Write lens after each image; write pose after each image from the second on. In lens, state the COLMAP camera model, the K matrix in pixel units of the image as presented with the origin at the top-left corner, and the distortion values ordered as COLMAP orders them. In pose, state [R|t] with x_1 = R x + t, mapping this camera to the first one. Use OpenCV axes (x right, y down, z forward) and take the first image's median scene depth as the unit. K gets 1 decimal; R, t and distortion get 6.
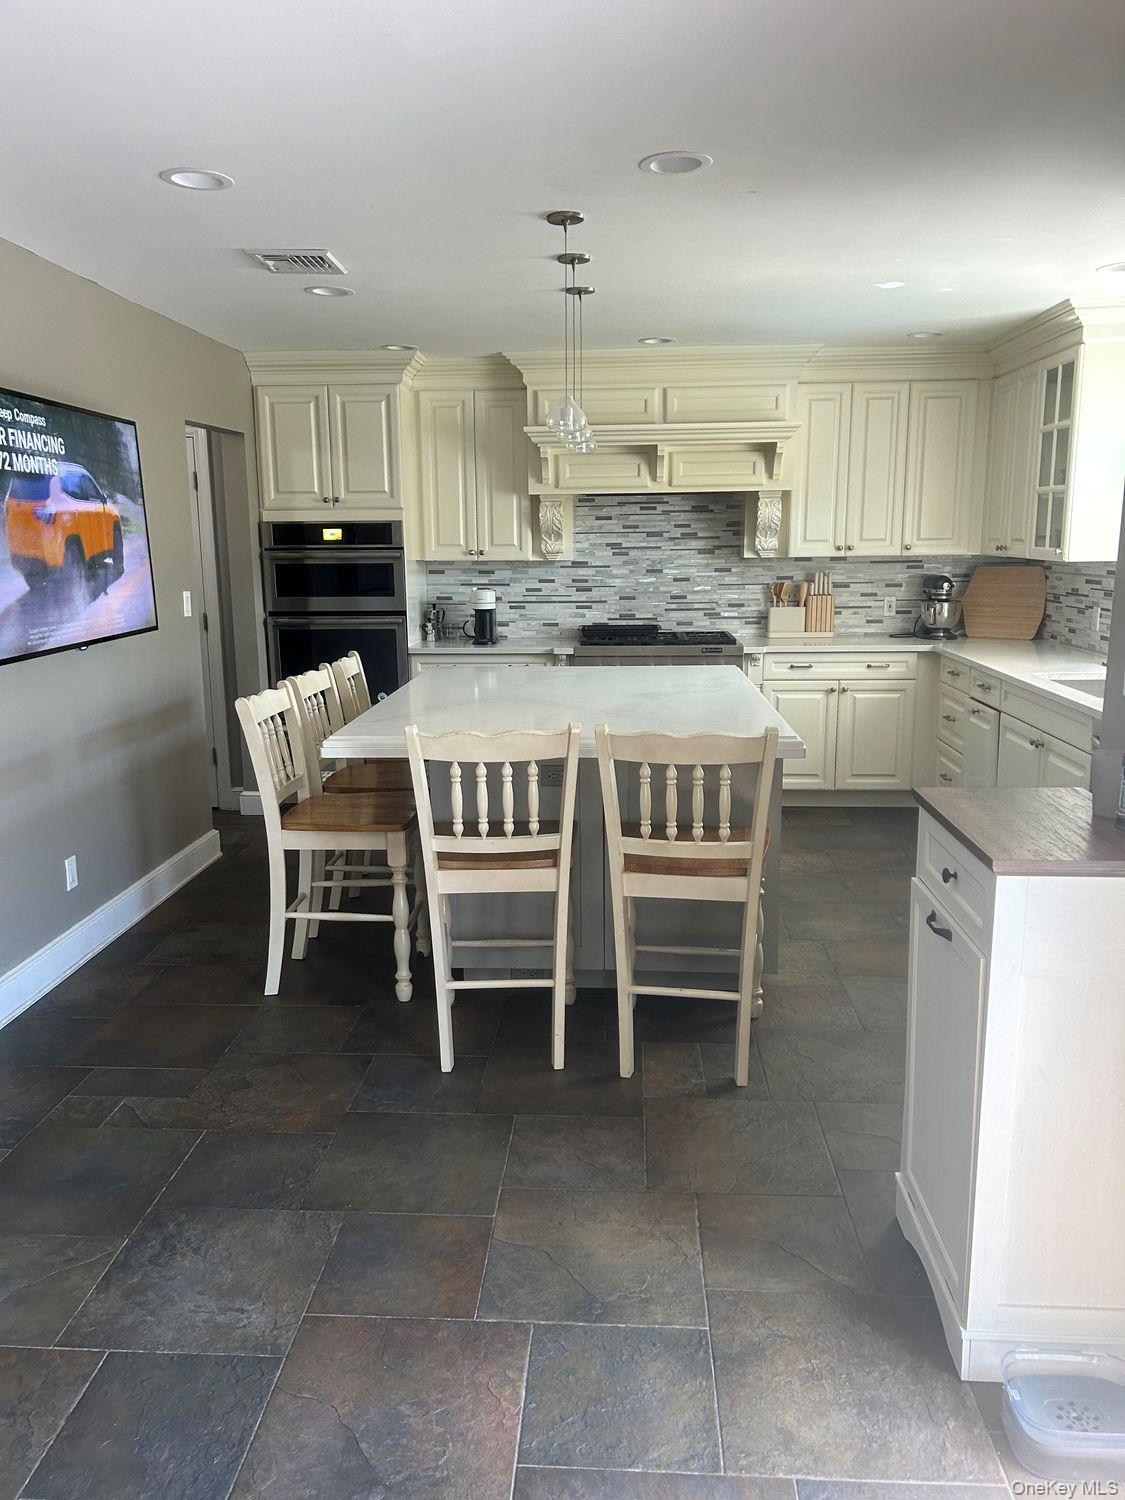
lens RADIAL K [[1123.2, 0, 554.3], [0, 1123.2, 751.4], [0, 0, 1]] dist [0.110397, -0.187758]
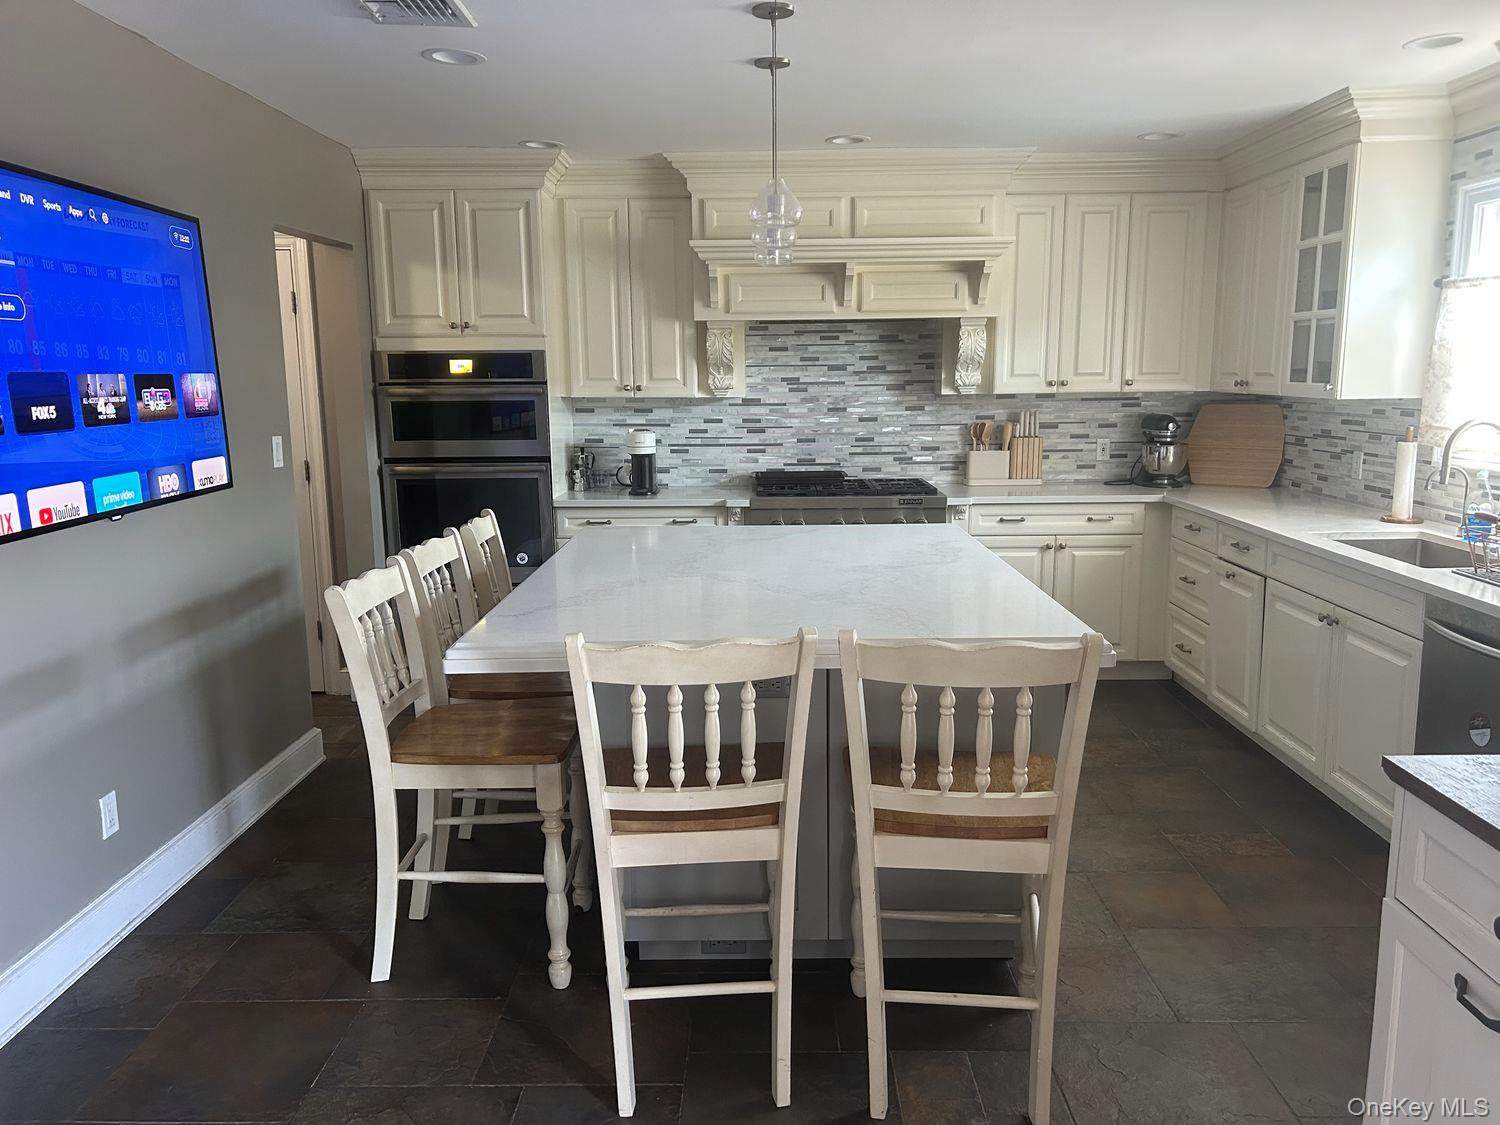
lens RADIAL K [[1123.3, 0, 756.6], [0, 1123.3, 571.0], [0, 0, 1]] dist [0.080299, -0.102652]
pose [[0.998229, -0.009315, 0.058755, -0.029530], [0.010150, 0.999851, -0.013933, -0.027502], [-0.058616, 0.014505, 0.998175, 0.158714]]
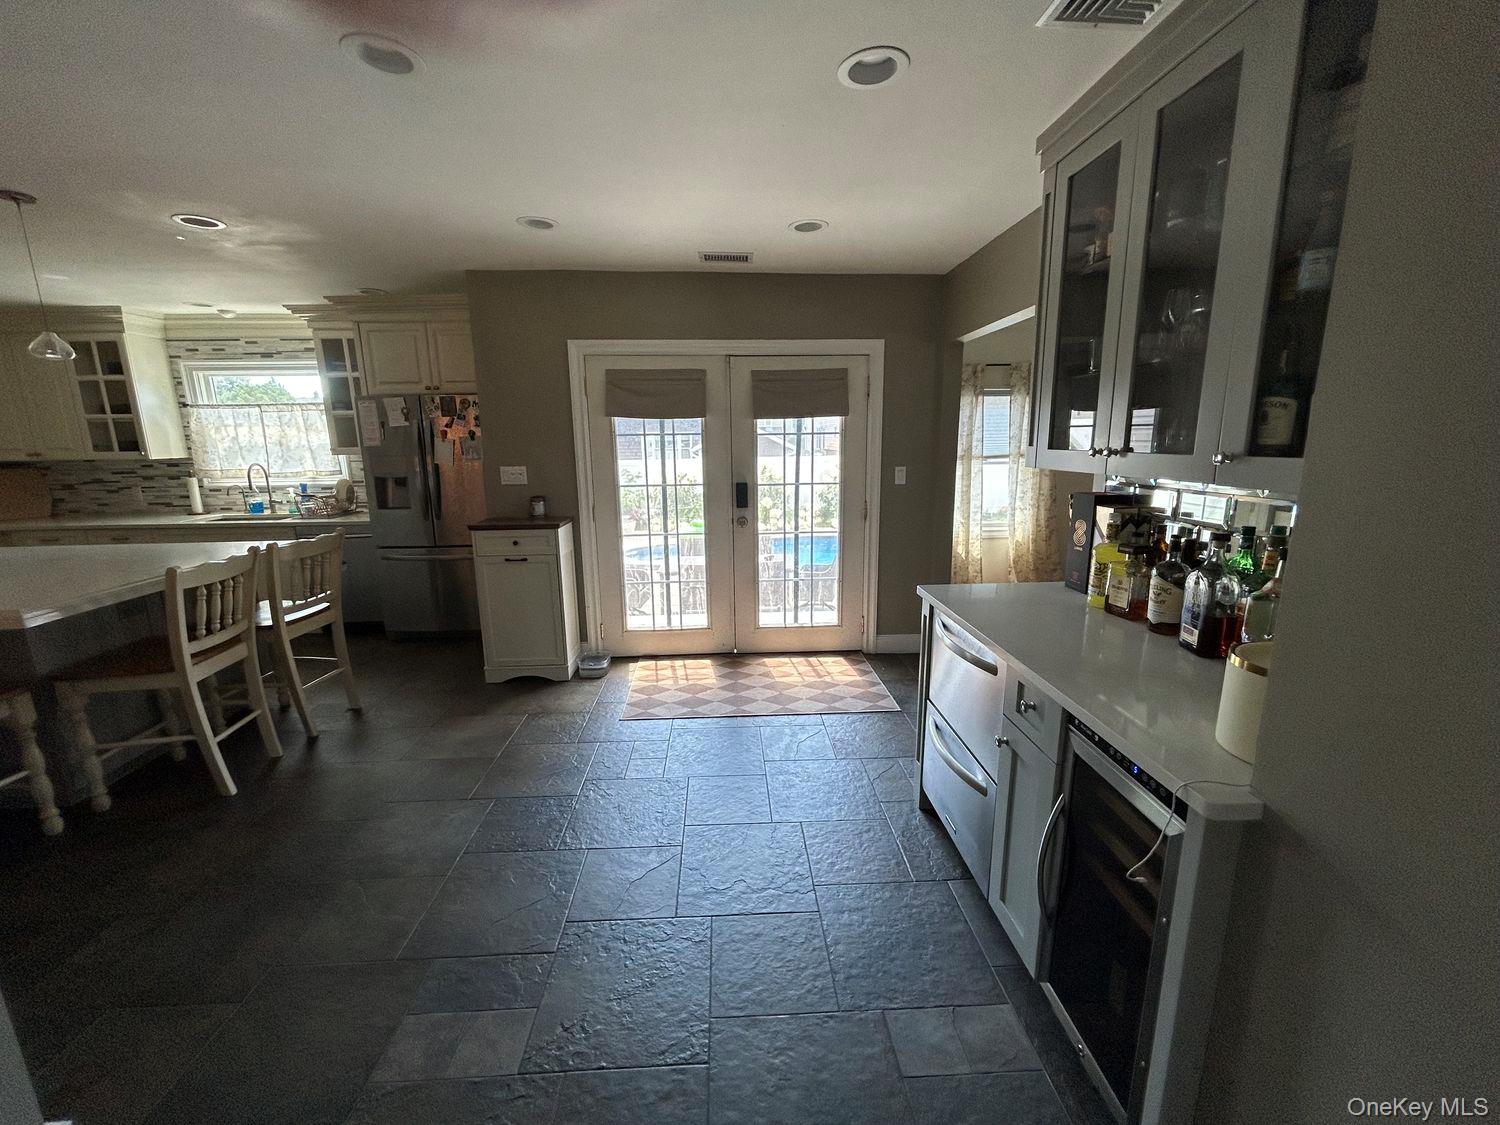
lens RADIAL K [[603.5, 0, 751.9], [0, 603.5, 559.5], [0, 0, 1]] dist [0.000210, 0.000105]
pose [[-0.114400, -0.186240, 0.975821, -0.504129], [0.202995, 0.957163, 0.206477, -0.021697], [-0.972474, 0.221708, -0.071693, 0.185799]]
